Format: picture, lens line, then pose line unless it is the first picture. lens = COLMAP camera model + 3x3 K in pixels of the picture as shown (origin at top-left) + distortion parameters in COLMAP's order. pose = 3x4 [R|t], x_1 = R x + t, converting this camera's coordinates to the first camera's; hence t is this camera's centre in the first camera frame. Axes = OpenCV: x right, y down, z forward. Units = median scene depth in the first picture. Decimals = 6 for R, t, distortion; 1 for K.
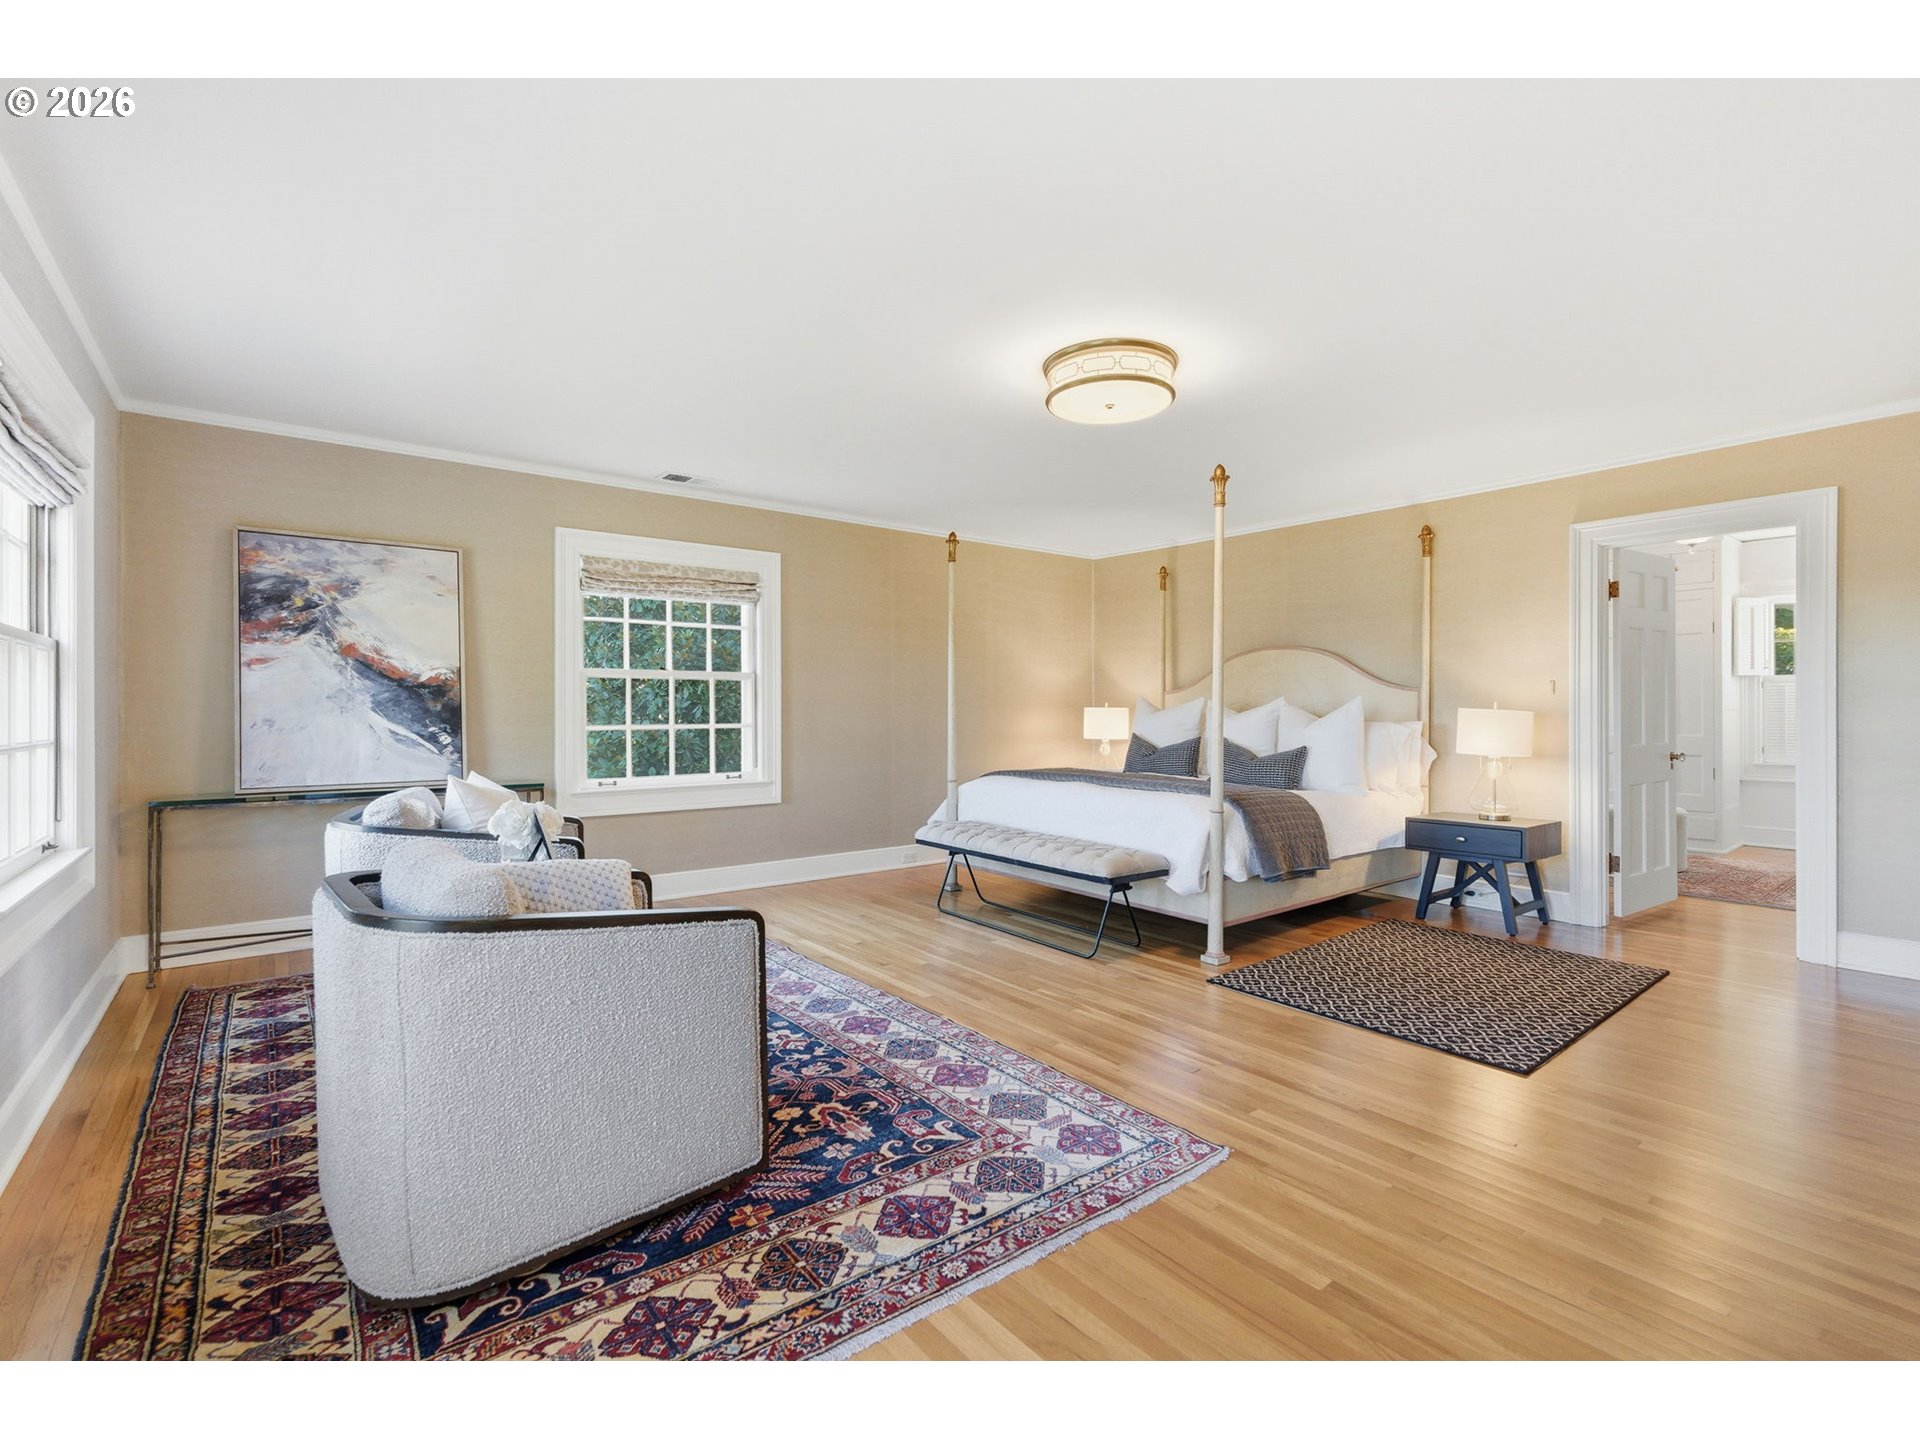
lens RADIAL K [[877.9, 0, 954.0], [0, 877.9, 722.8], [0, 0, 1]] dist [-0.000553, 0.000267]
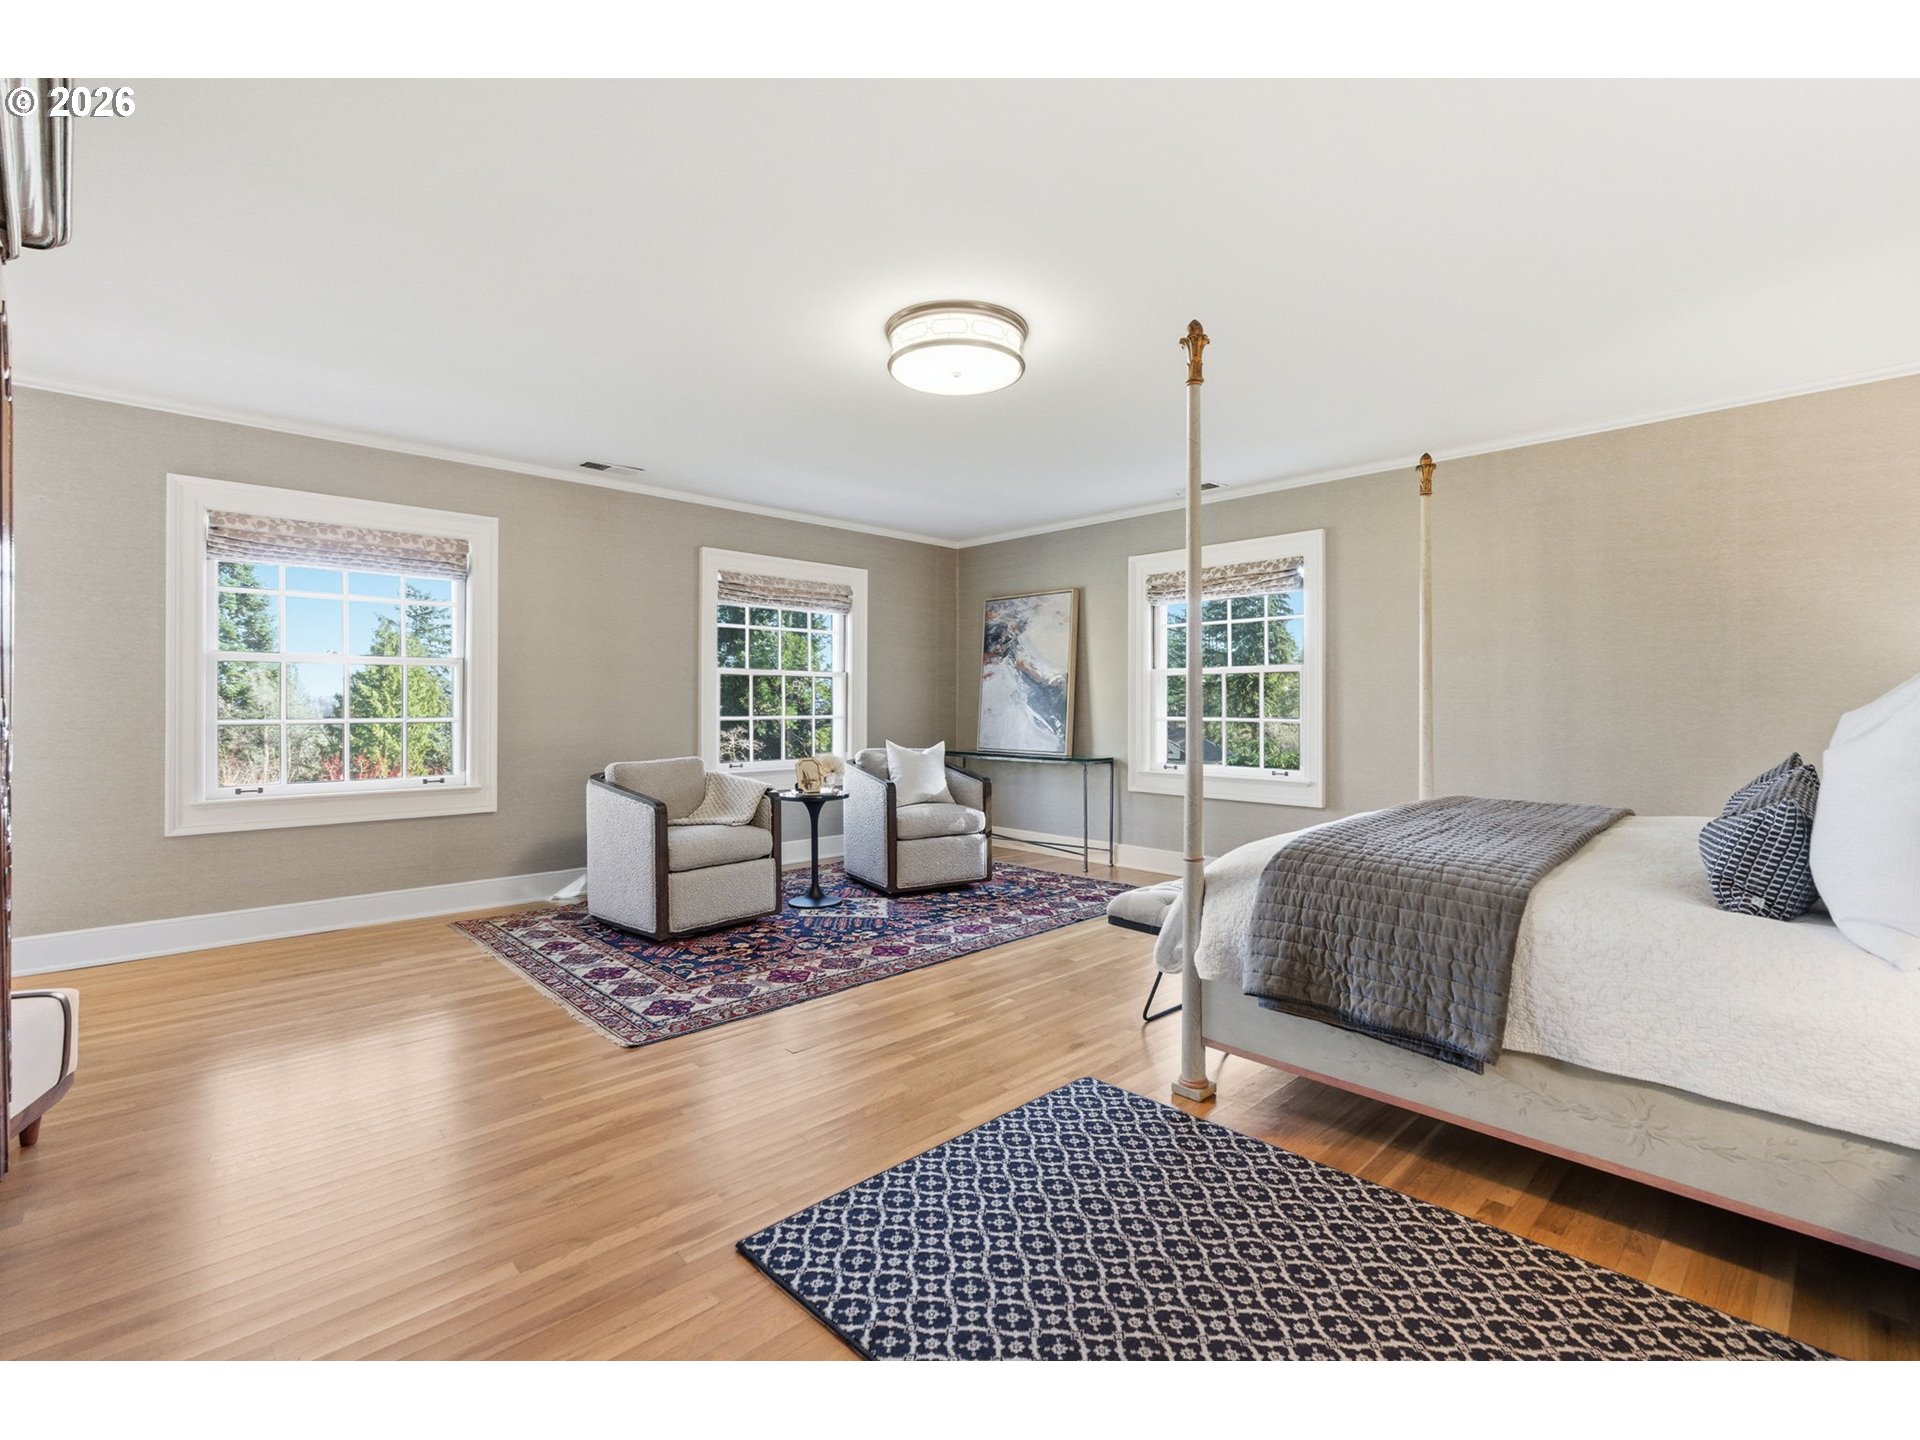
lens RADIAL K [[877.9, 0, 949.5], [0, 877.9, 705.1], [0, 0, 1]] dist [-0.000553, 0.000267]
pose [[0.093103, 0.000282, -0.995656, 1.249484], [-0.016318, 0.999866, -0.001243, -0.010659], [0.995523, 0.016363, 0.093095, 1.026862]]
